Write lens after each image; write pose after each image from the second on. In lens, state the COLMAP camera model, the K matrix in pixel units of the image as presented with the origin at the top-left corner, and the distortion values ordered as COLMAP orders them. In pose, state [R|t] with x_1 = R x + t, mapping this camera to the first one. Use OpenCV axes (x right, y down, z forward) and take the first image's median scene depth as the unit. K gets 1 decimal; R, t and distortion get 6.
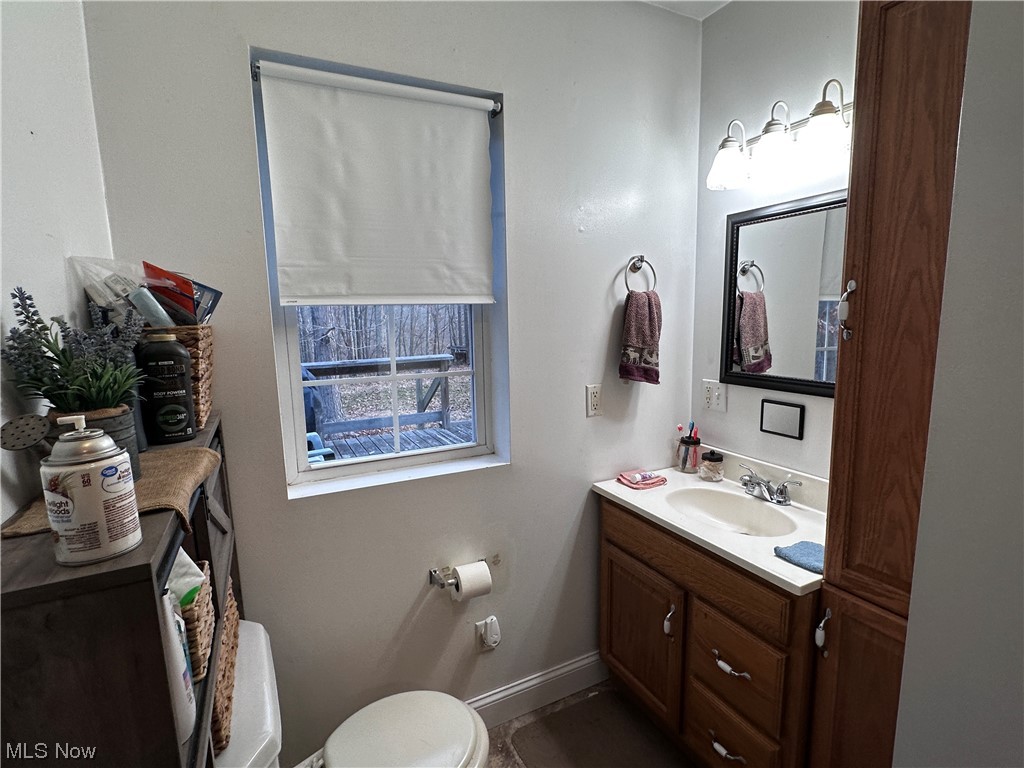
lens RADIAL K [[498.6, 0, 512.0], [0, 498.6, 384.0], [0, 0, 1]] dist [-0.004599, 0.001067]
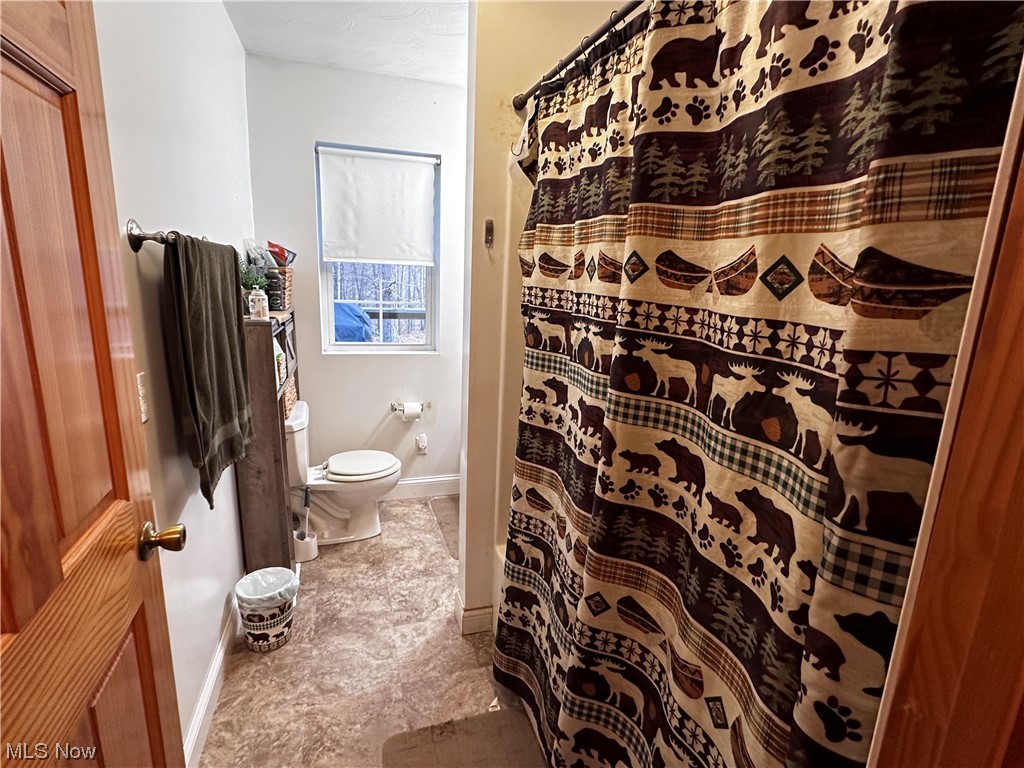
lens RADIAL K [[498.6, 0, 512.0], [0, 498.6, 384.0], [0, 0, 1]] dist [-0.004599, 0.001067]
pose [[0.986877, 0.089158, -0.134629, 0.659195], [-0.080018, 0.994200, 0.071852, 0.146023], [0.140254, -0.060136, 0.988288, -1.013375]]
